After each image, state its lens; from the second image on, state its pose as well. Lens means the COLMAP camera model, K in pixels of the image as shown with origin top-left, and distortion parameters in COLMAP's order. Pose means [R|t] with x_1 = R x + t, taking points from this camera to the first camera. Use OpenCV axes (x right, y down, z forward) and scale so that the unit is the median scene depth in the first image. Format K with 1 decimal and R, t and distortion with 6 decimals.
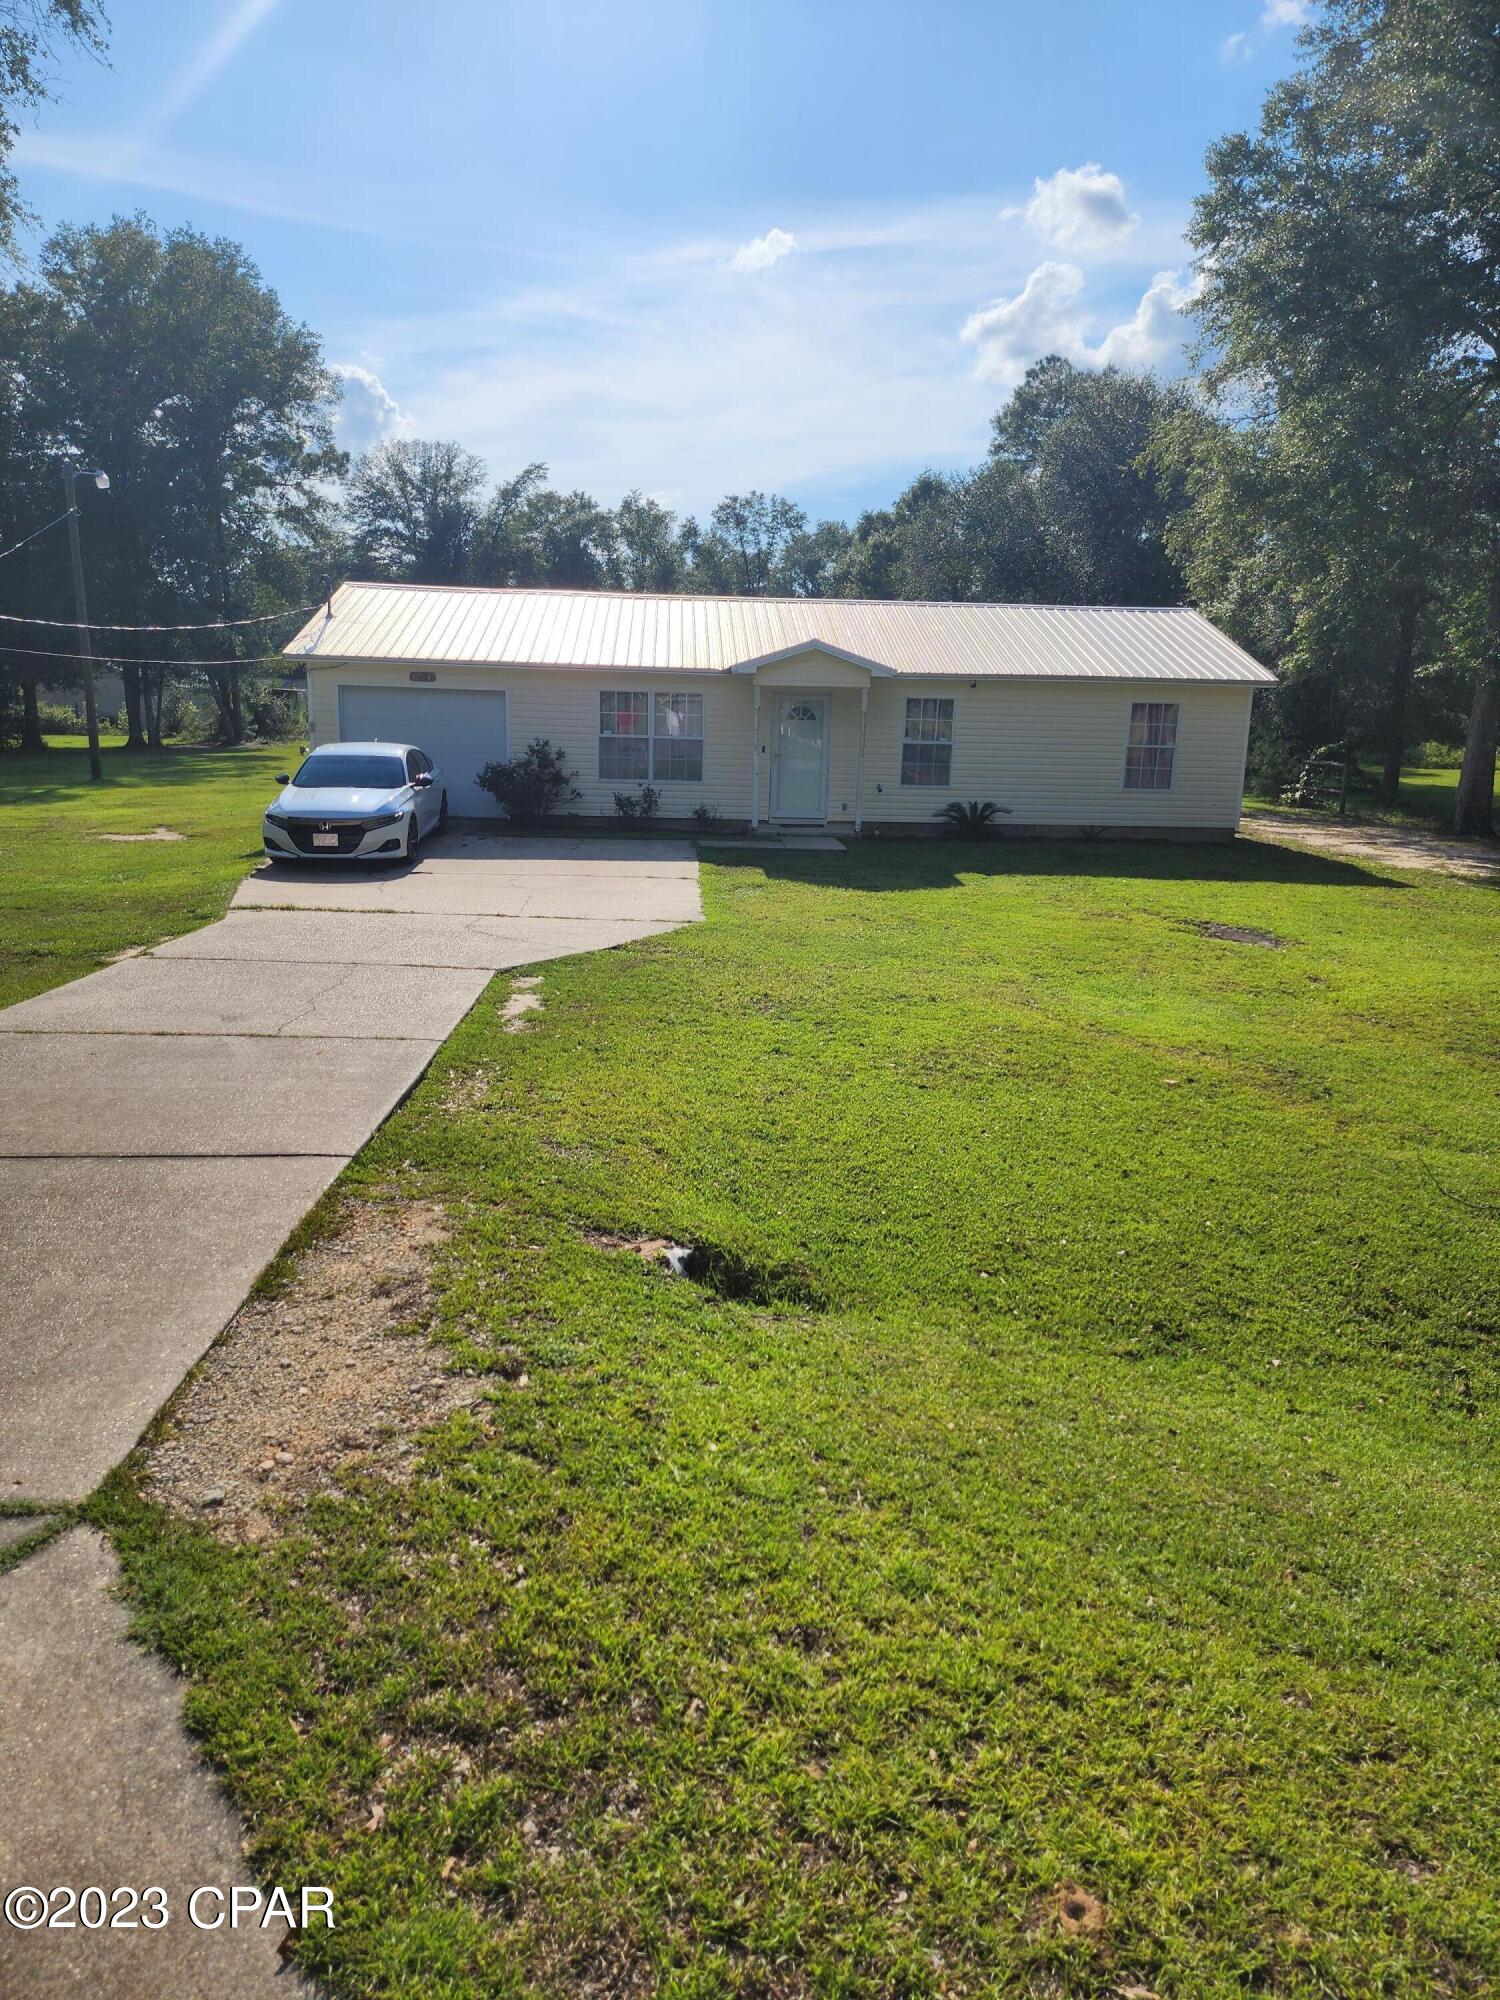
lens RADIAL K [[1365.4, 0, 745.7], [0, 1365.4, 999.6], [0, 0, 1]] dist [0.065357, -0.044116]
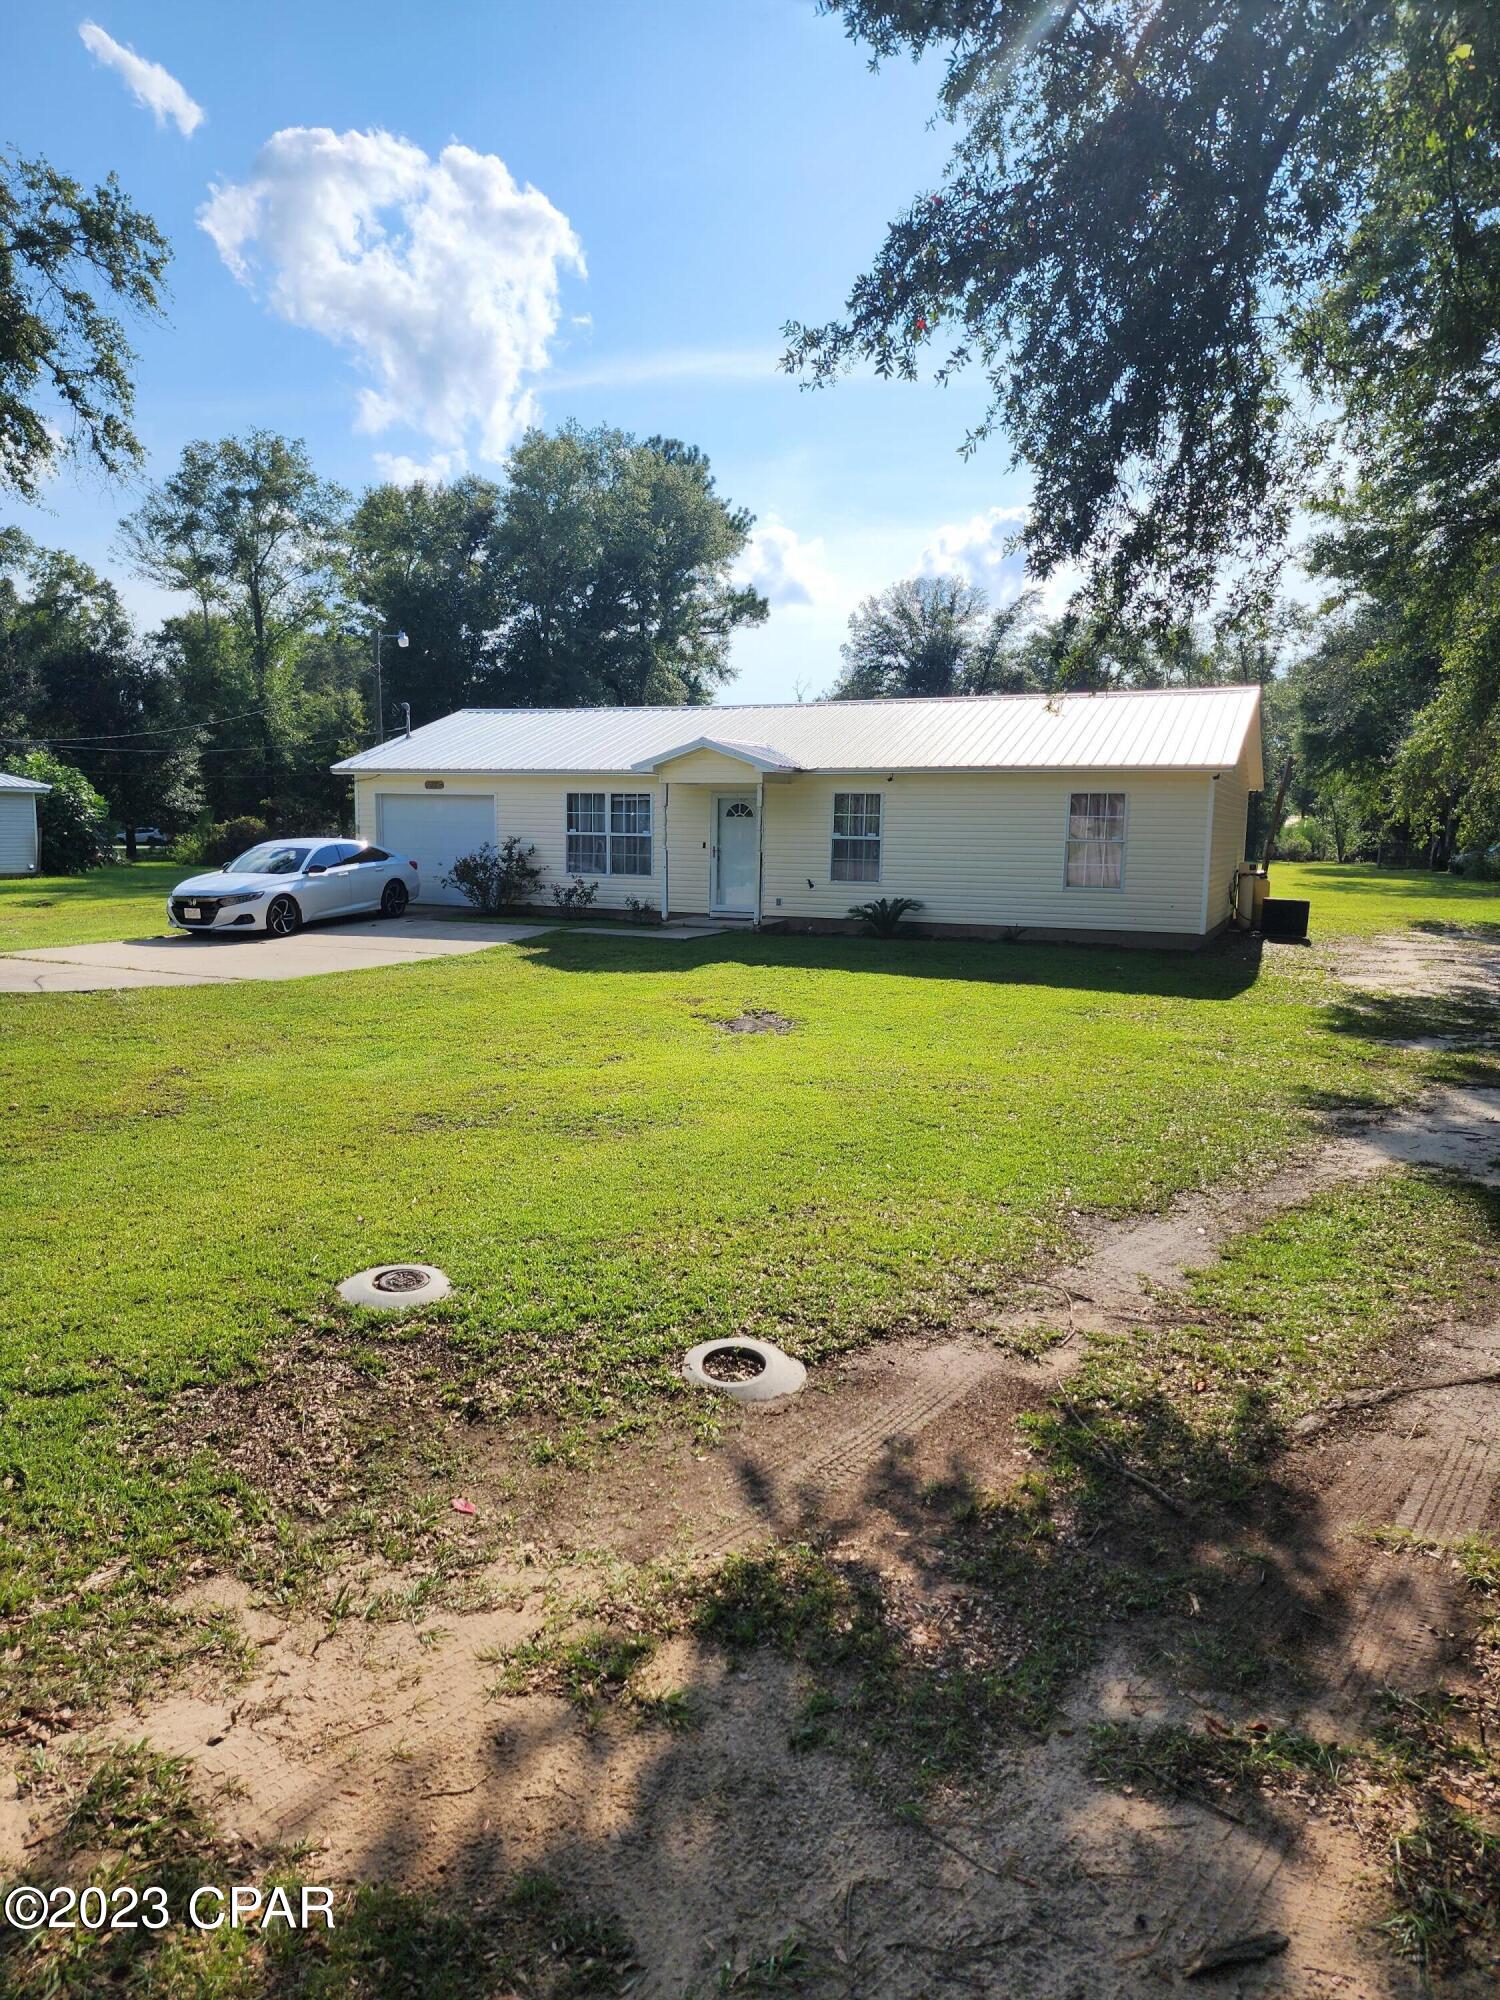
lens RADIAL K [[1365.4, 0, 757.8], [0, 1365.4, 1001.2], [0, 0, 1]] dist [0.065357, -0.044116]
pose [[0.884557, 0.047784, -0.463978, 0.529581], [-0.088208, 0.993926, -0.065802, -0.002516], [0.458016, 0.099132, 0.883399, 0.123284]]
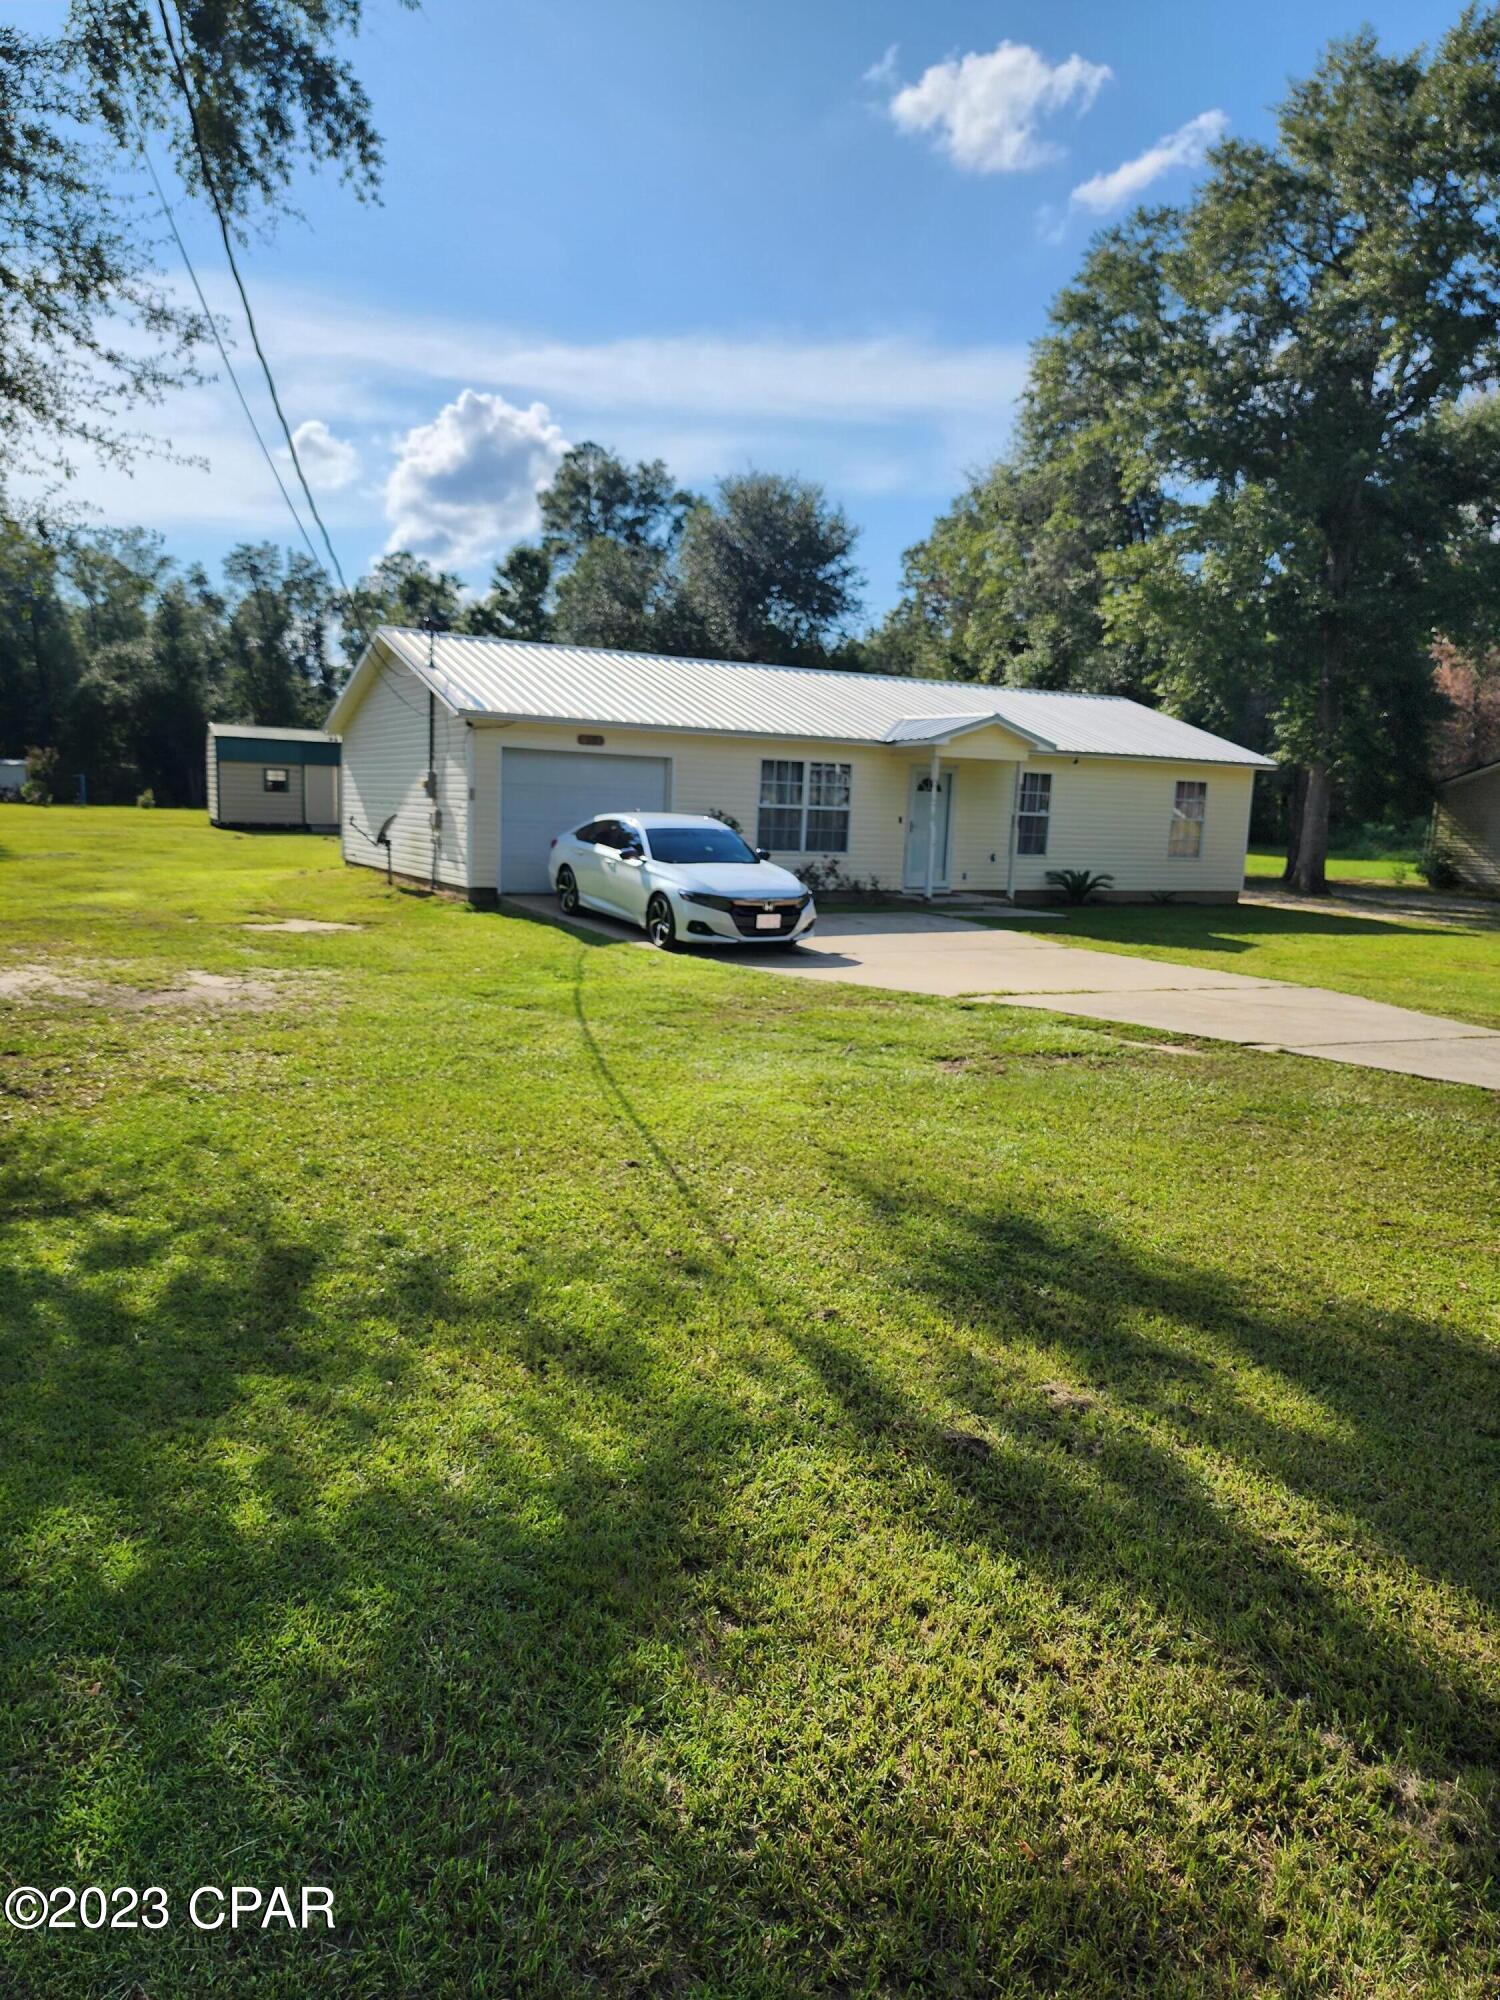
lens RADIAL K [[1365.4, 0, 740.1], [0, 1365.4, 995.0], [0, 0, 1]] dist [0.065357, -0.044116]
pose [[0.913505, -0.045549, 0.404270, -0.502533], [0.065834, 0.997166, -0.036409, -0.026928], [-0.401466, 0.059874, 0.913915, 0.141393]]
